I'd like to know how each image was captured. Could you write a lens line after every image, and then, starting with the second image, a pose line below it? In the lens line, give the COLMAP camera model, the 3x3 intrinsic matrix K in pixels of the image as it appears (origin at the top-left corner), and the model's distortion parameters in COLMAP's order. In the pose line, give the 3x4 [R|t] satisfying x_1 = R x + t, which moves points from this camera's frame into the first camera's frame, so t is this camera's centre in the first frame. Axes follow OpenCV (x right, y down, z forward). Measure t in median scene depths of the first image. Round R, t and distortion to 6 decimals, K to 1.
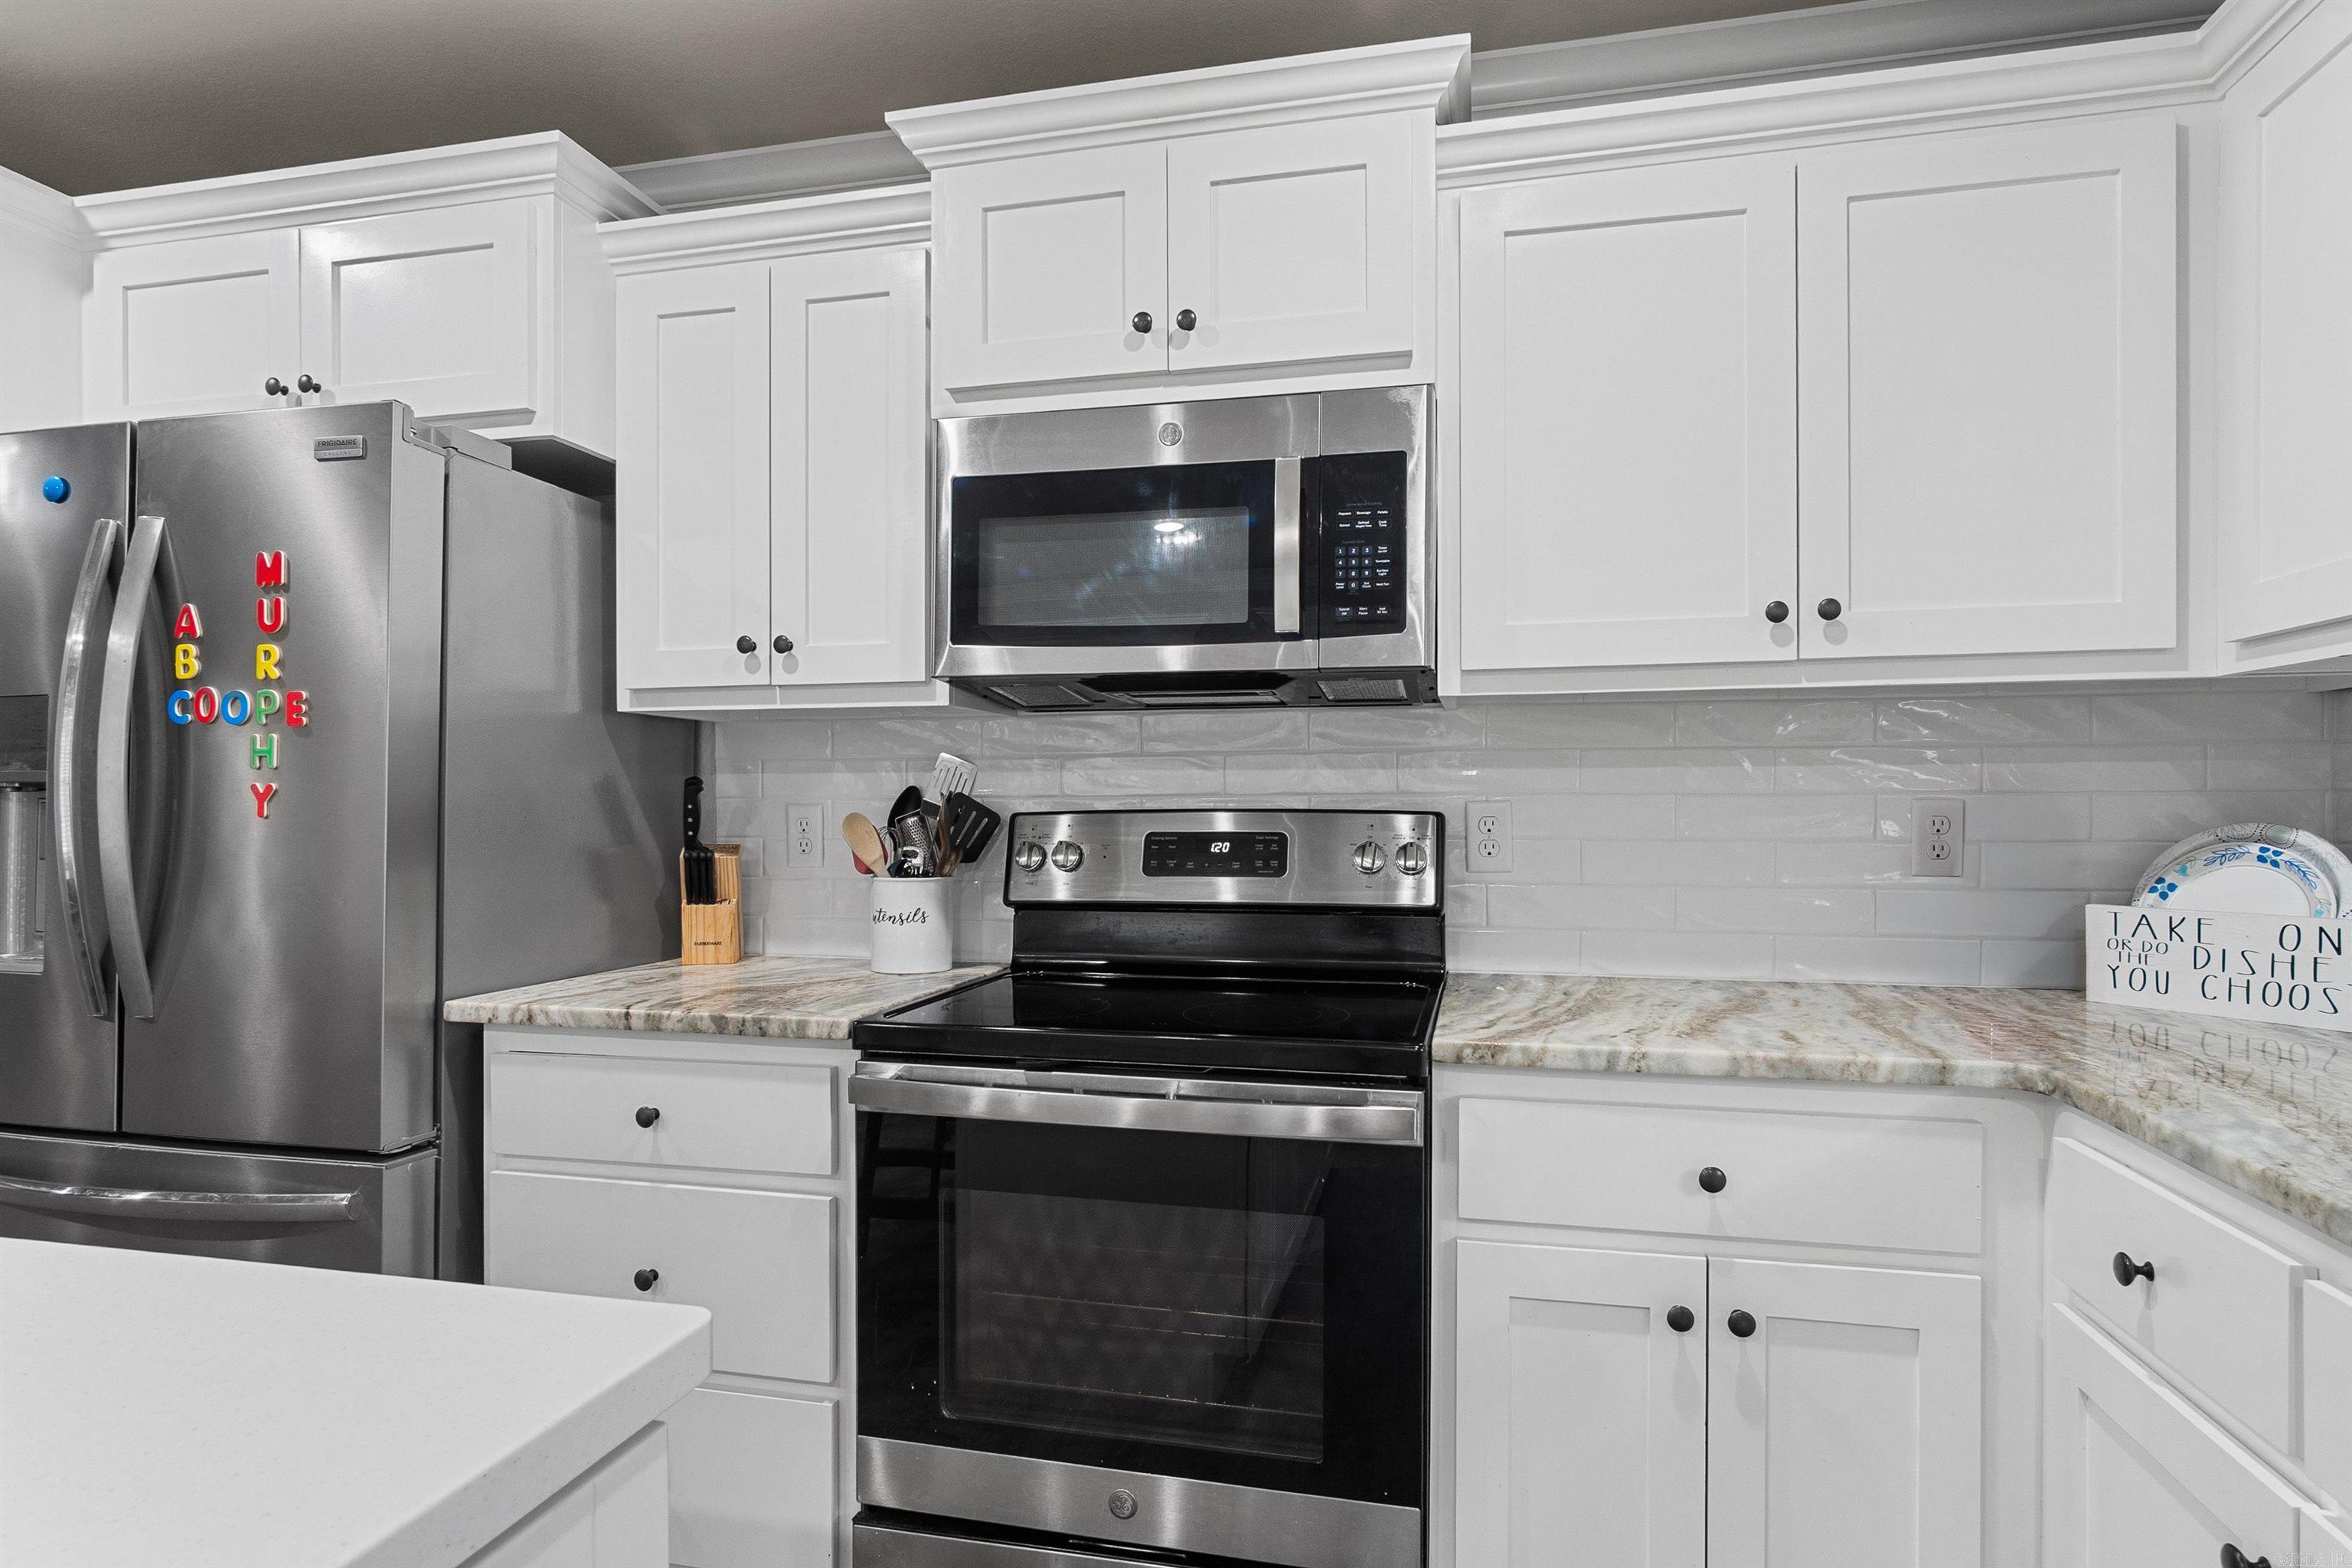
lens RADIAL K [[1259.7, 0, 1165.6], [0, 1259.7, 805.3], [0, 0, 1]] dist [-0.037454, 0.010634]
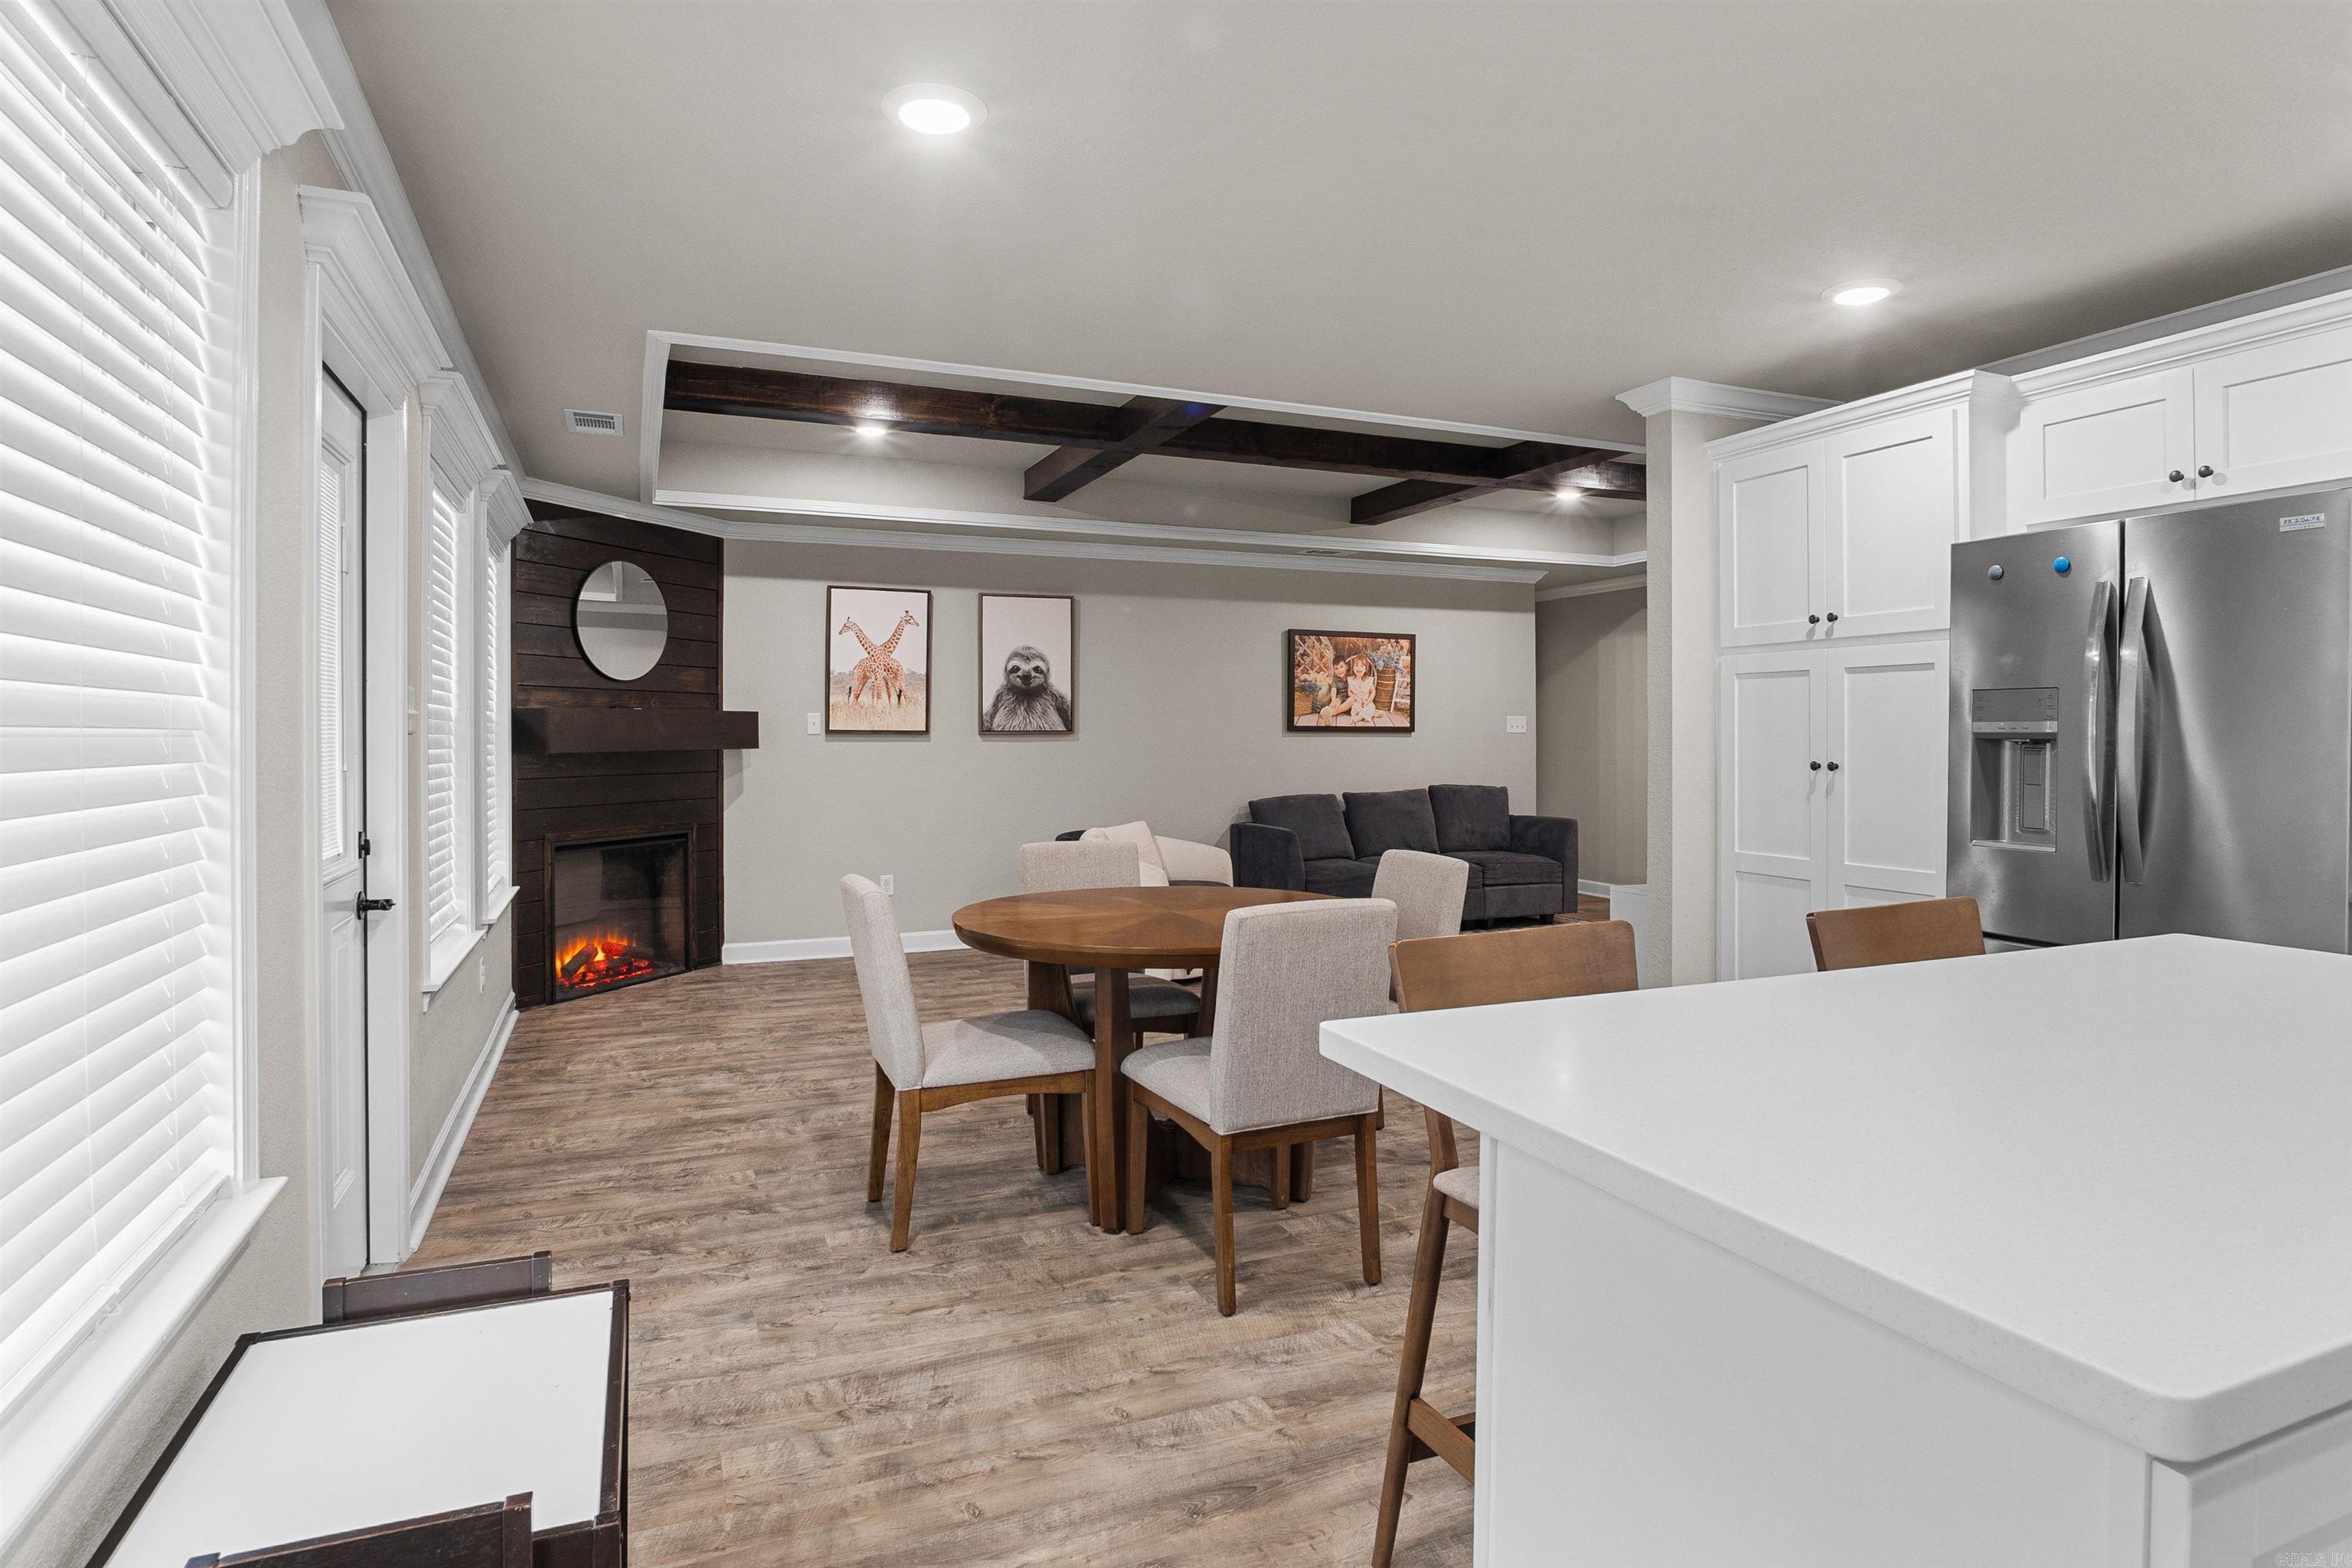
lens RADIAL K [[1259.7, 0, 1188.9], [0, 1259.7, 741.5], [0, 0, 1]] dist [-0.037454, 0.010634]
pose [[0.600449, 0.003075, -0.799657, -0.247924], [0.005052, 0.999958, 0.007639, -0.033860], [0.799647, -0.008627, 0.600409, -0.904493]]
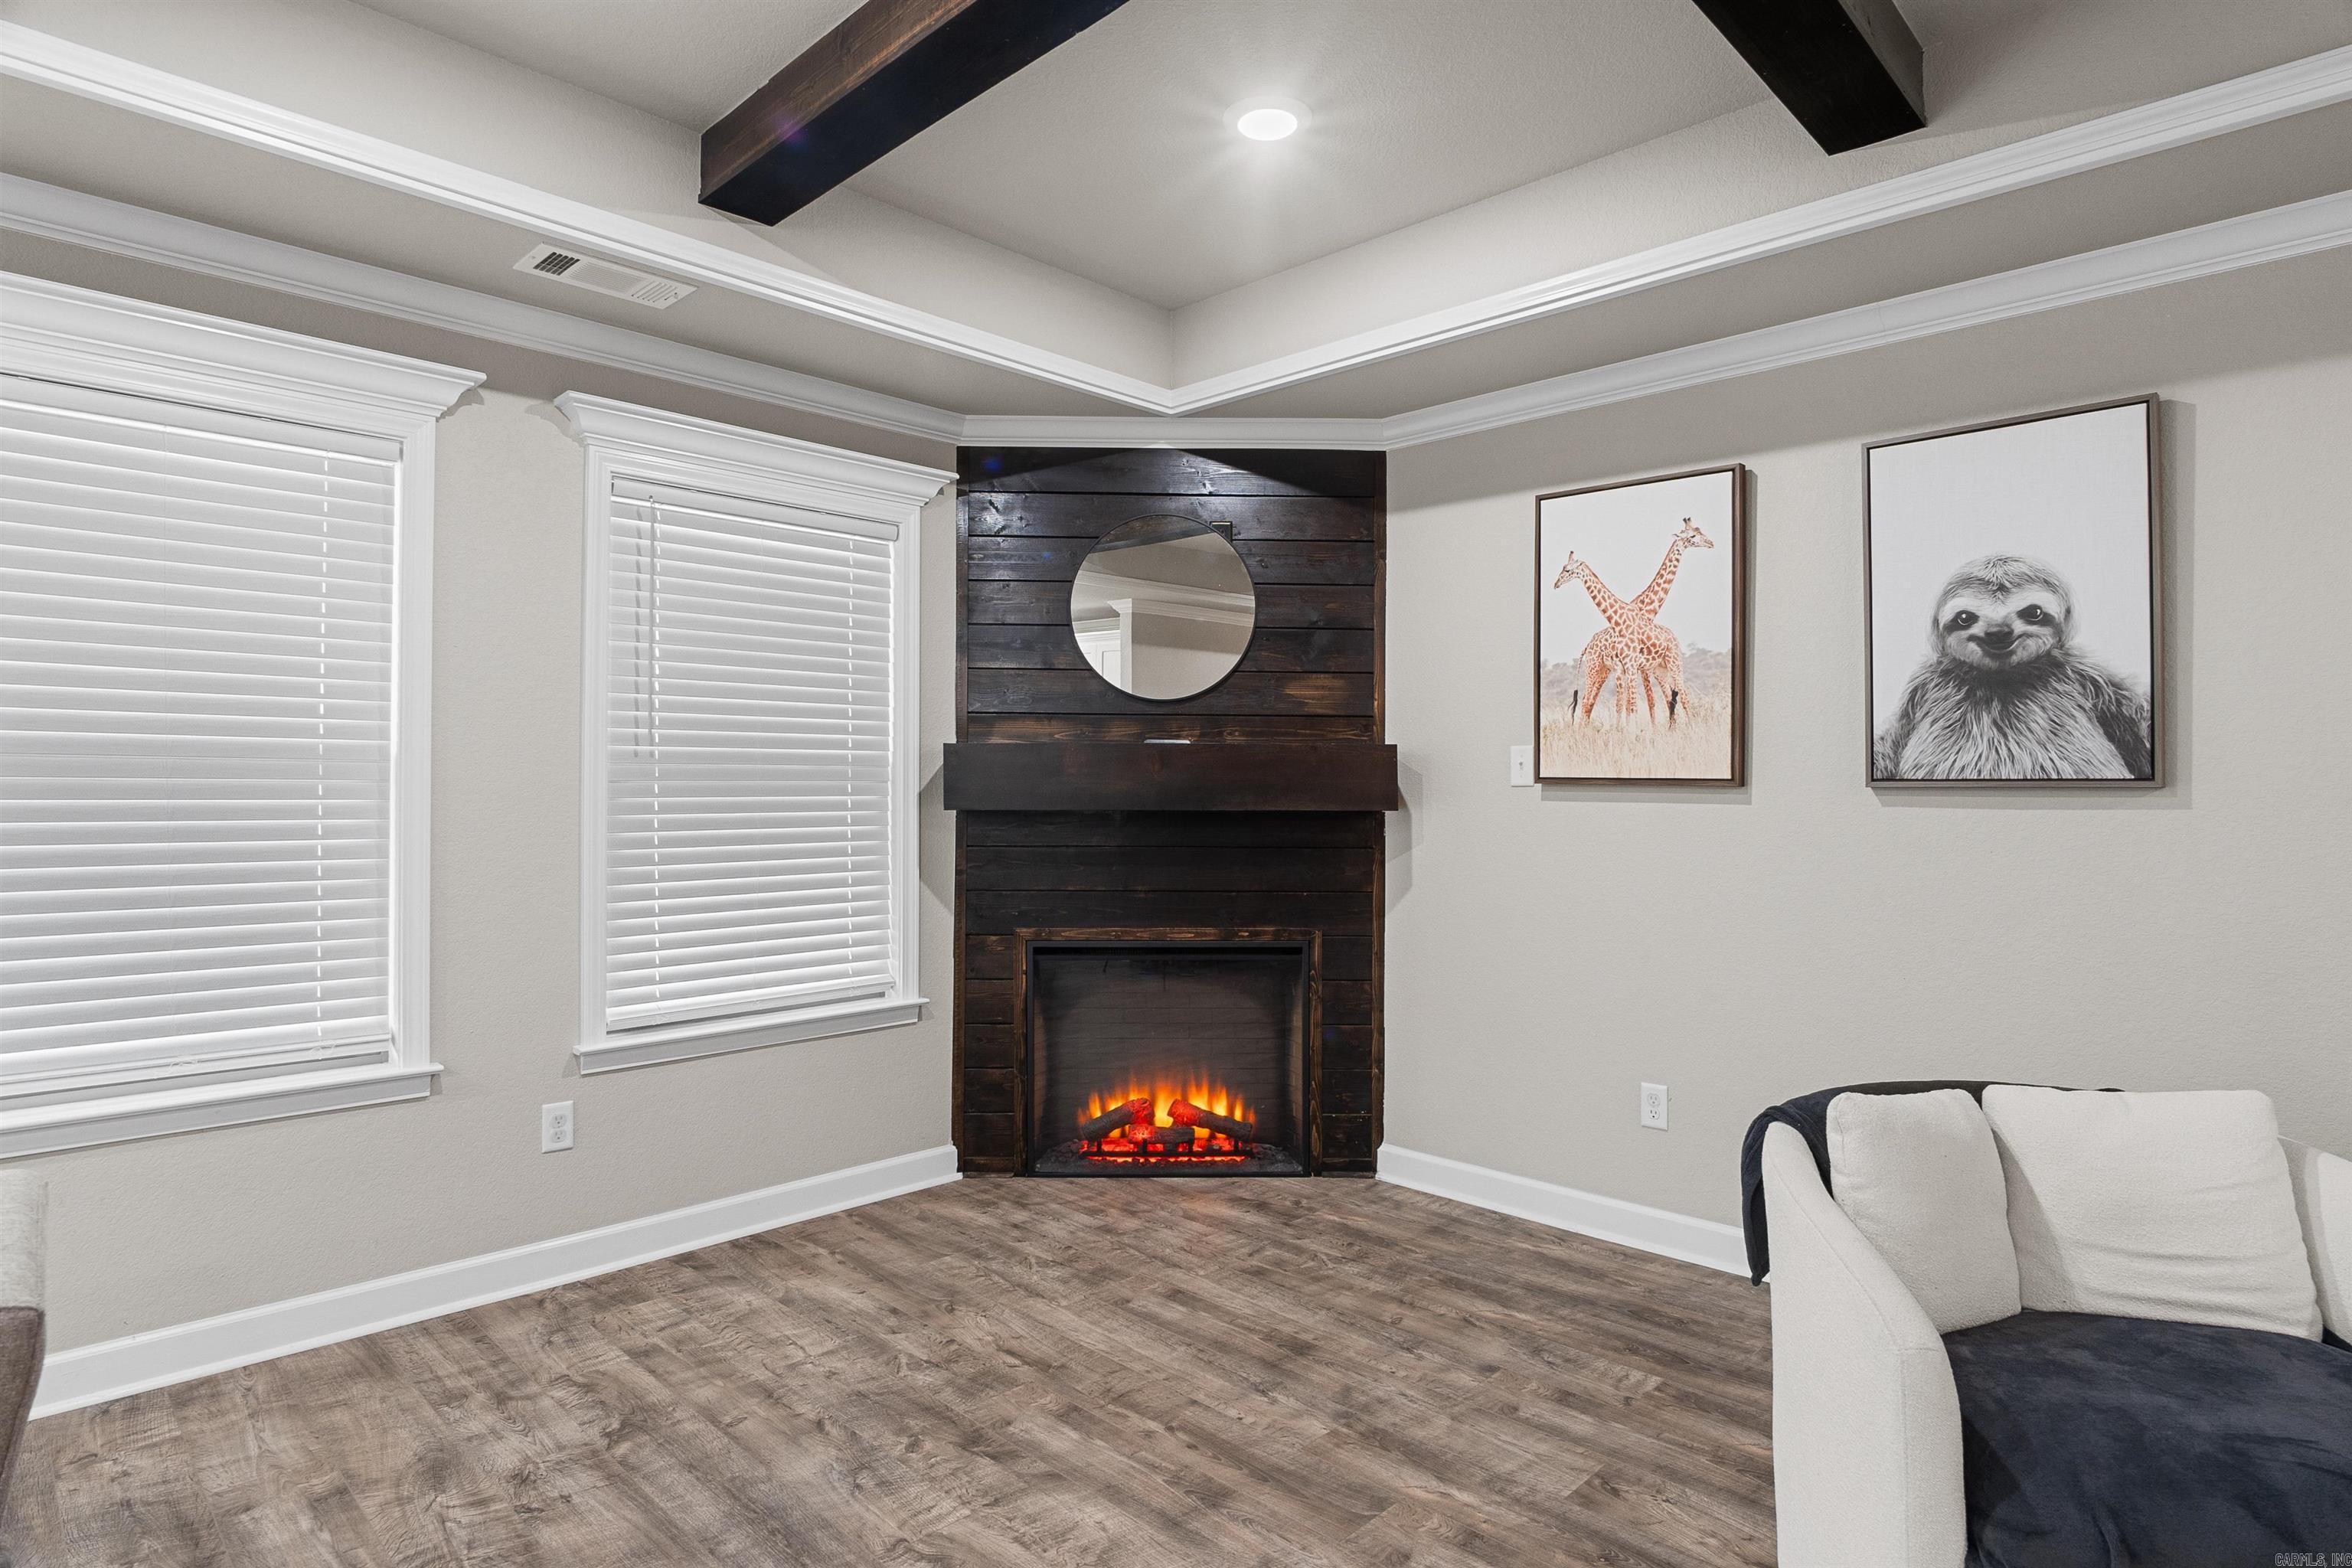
lens RADIAL K [[1259.7, 0, 1176.4], [0, 1259.7, 782.0], [0, 0, 1]] dist [-0.037454, 0.010634]
pose [[-0.519379, 0.000816, -0.854544, -1.941841], [0.002489, 0.999997, -0.000558, -0.038484], [0.854541, -0.002417, -0.519379, 0.986902]]
